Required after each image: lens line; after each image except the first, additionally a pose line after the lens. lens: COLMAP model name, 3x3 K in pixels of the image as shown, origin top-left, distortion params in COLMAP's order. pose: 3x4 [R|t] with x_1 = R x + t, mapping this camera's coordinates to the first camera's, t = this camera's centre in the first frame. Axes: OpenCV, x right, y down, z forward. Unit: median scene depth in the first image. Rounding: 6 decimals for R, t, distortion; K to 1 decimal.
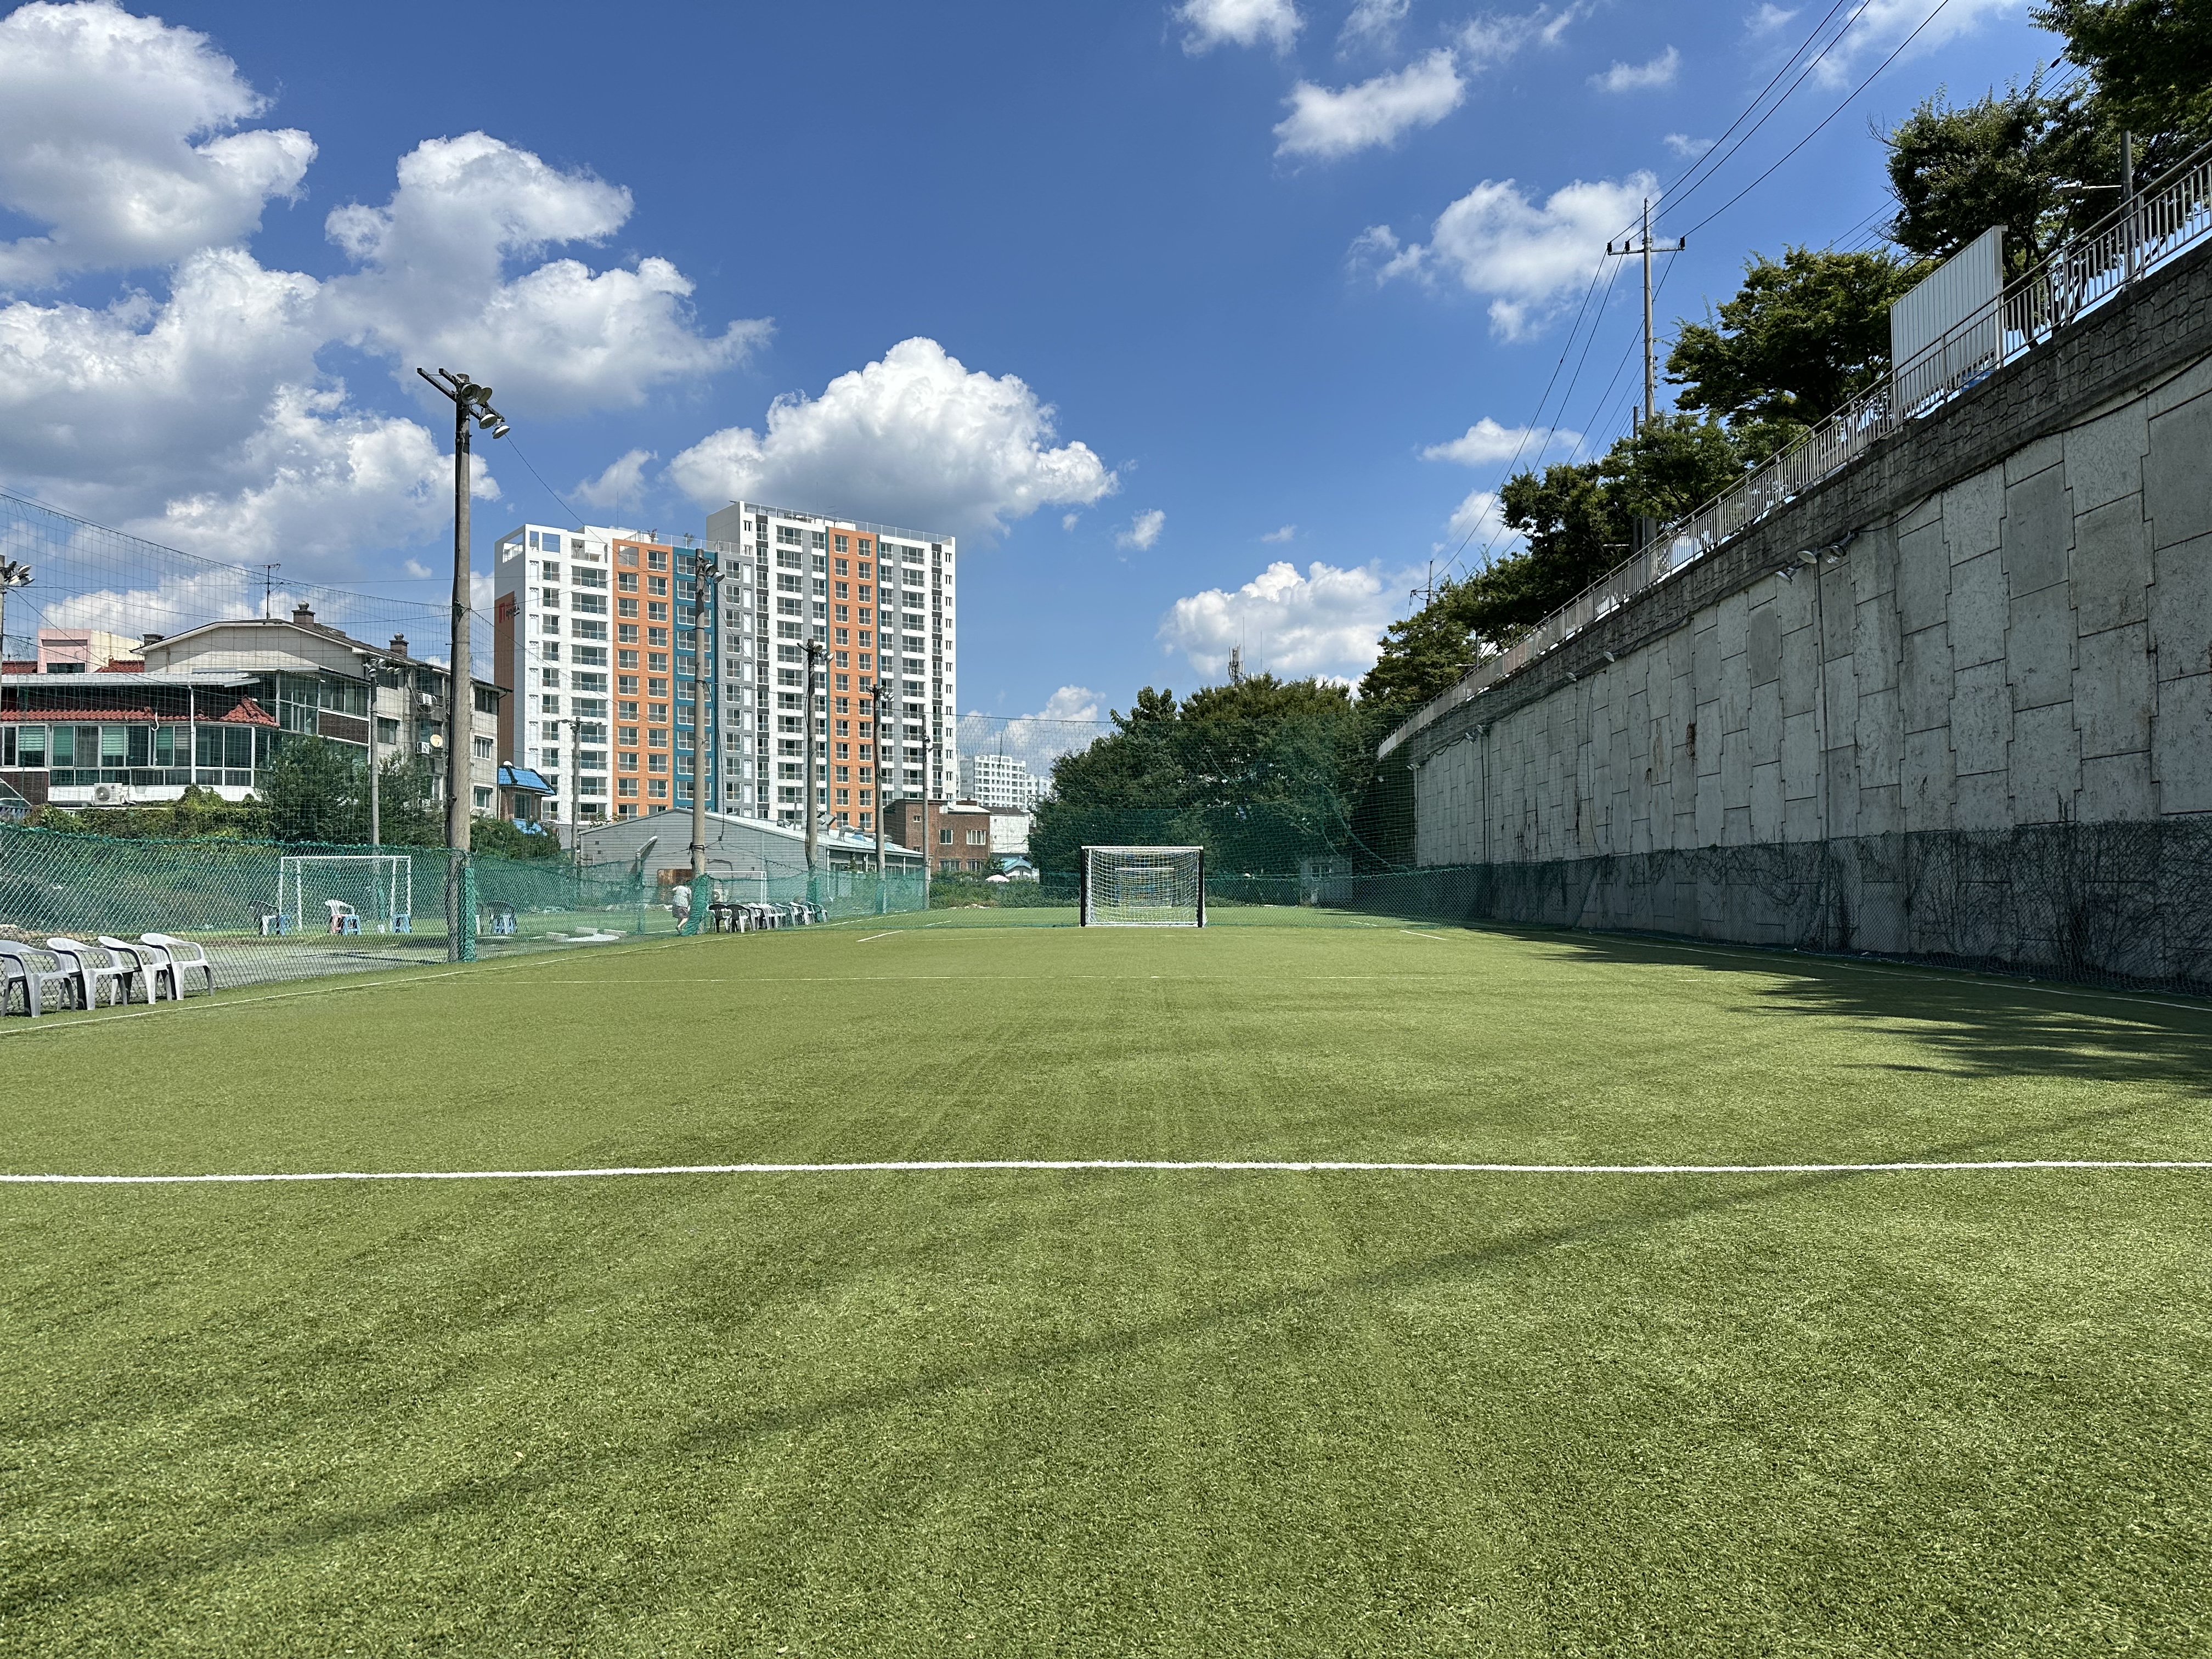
lens RADIAL K [[1551.4, 0, 1100.2], [0, 1551.4, 850.3], [0, 0, 1]] dist [0.034898, -0.025144]
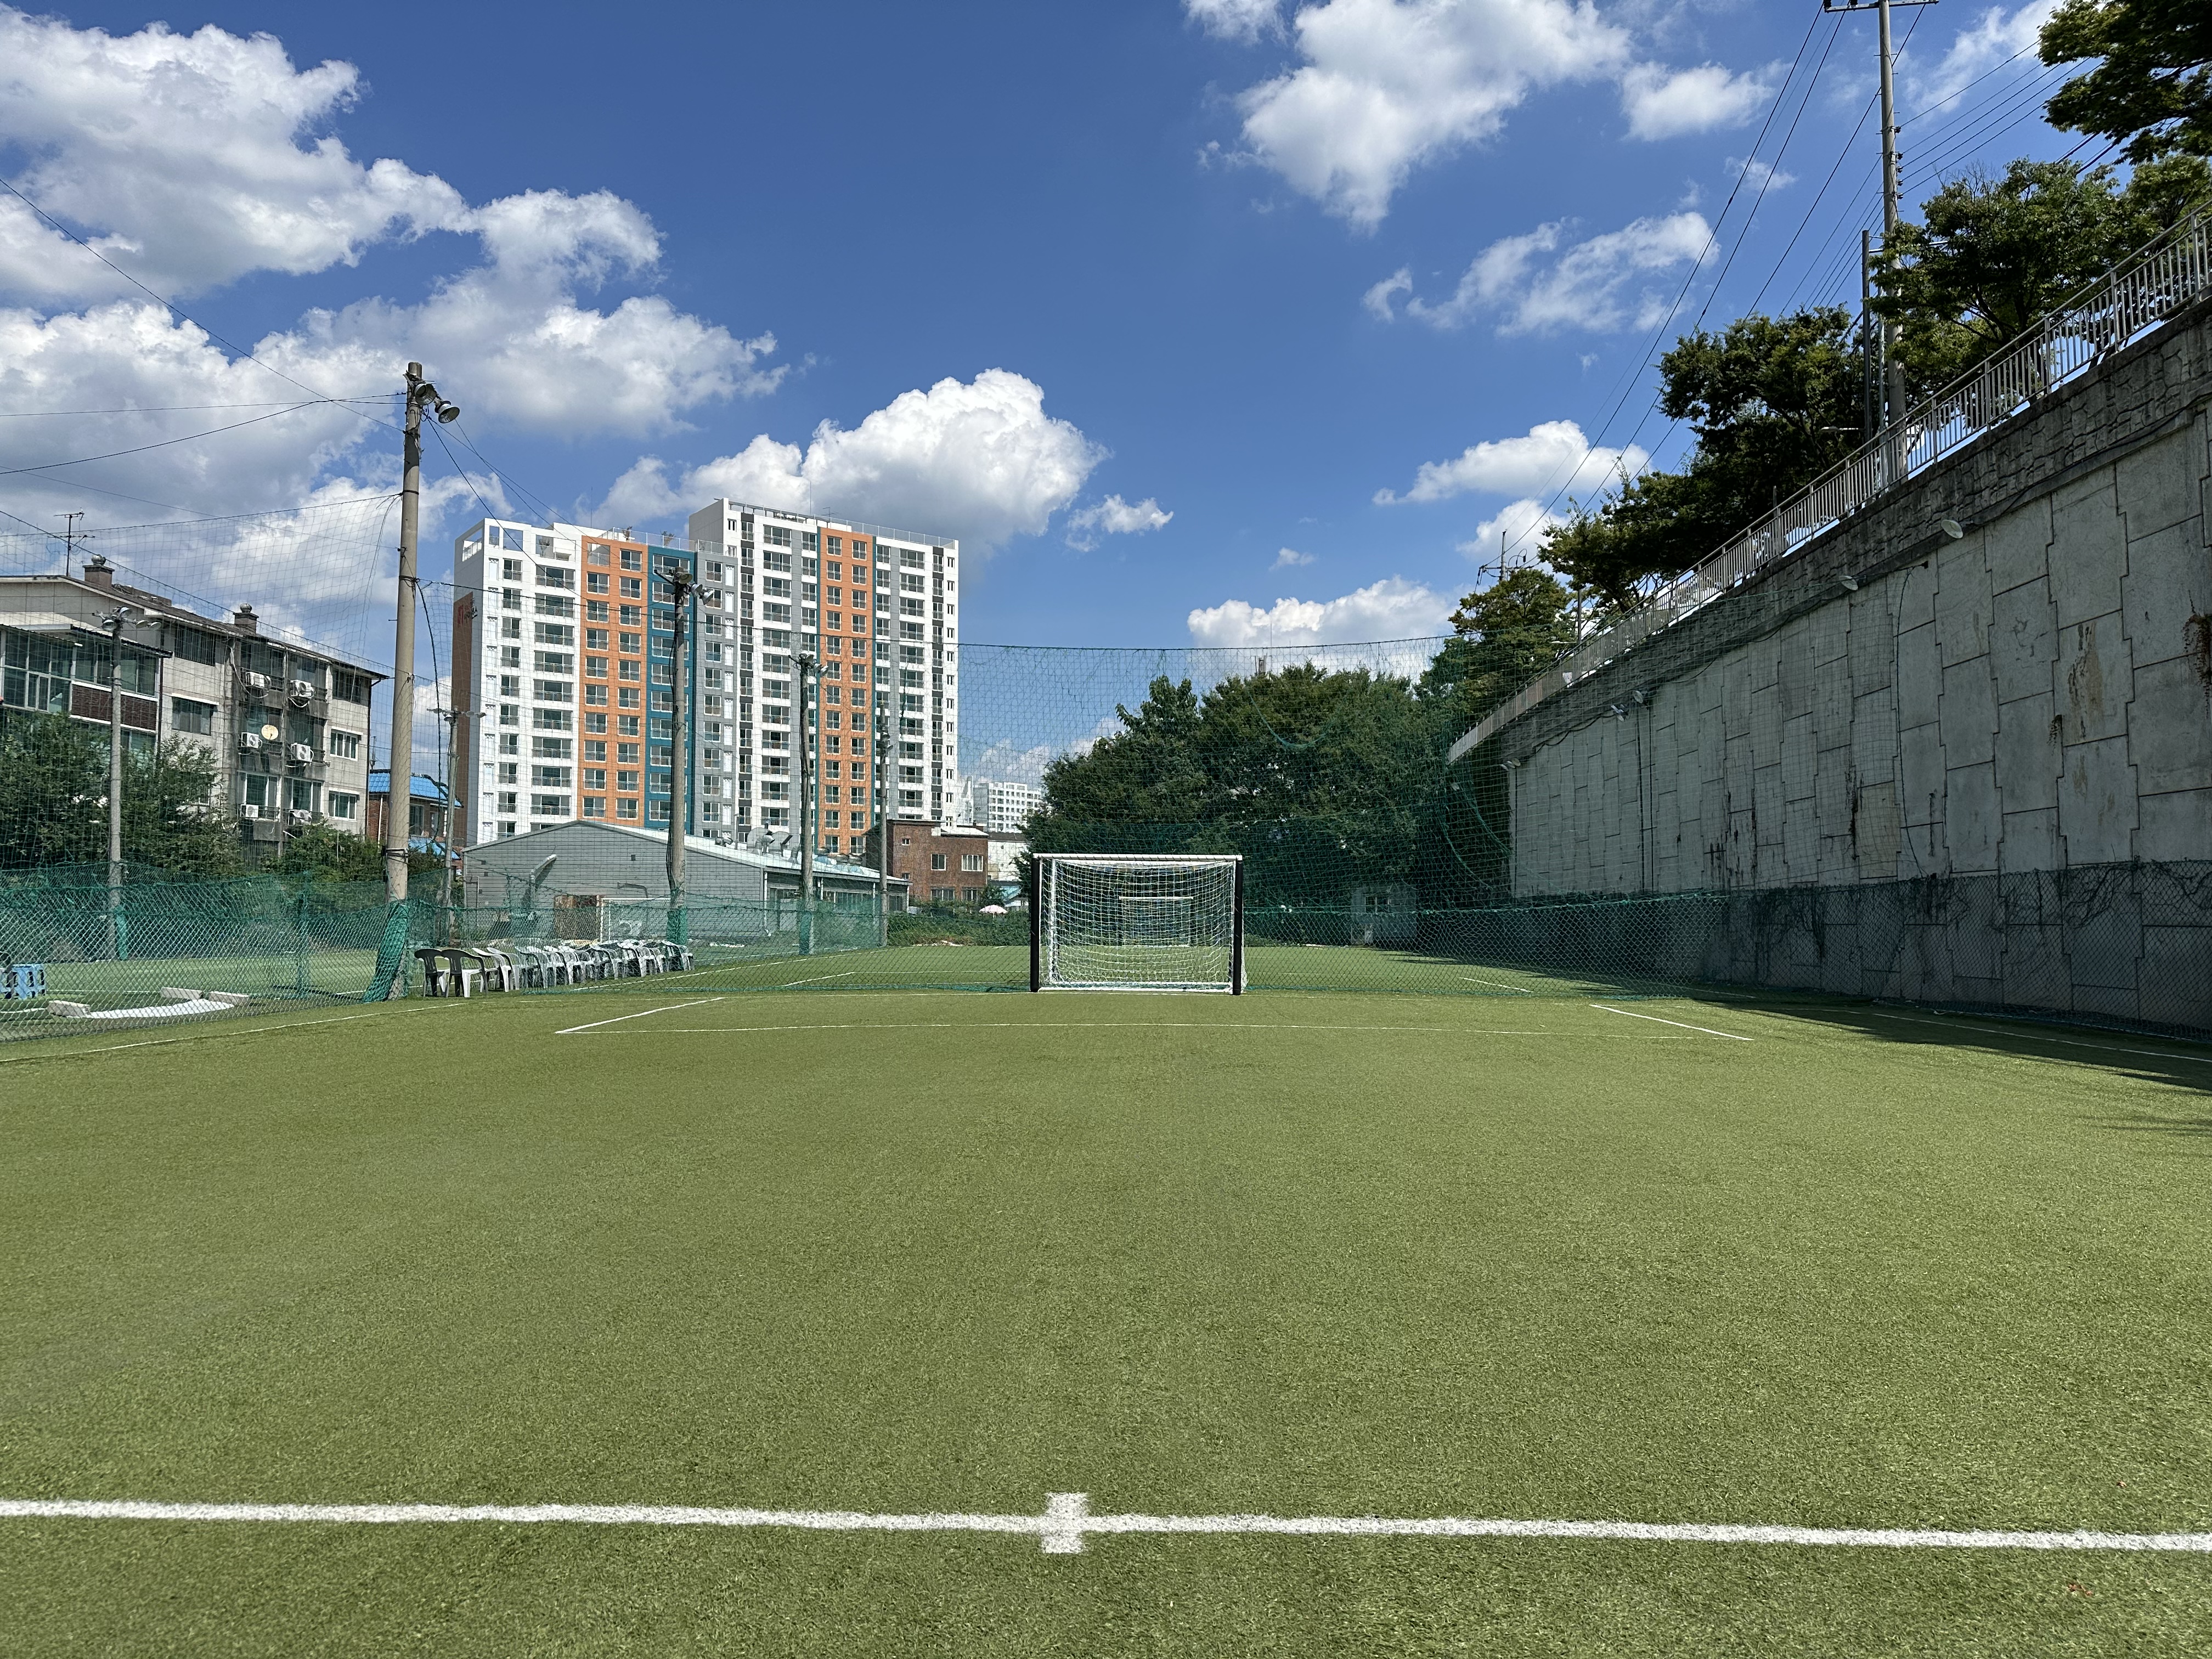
lens RADIAL K [[1551.4, 0, 1100.1], [0, 1551.4, 823.5], [0, 0, 1]] dist [0.034898, -0.025144]
pose [[0.999898, 0.006016, -0.012932, 0.010067], [-0.006501, 0.999265, -0.037787, 0.003880], [0.012695, 0.037867, 0.999202, 0.205827]]
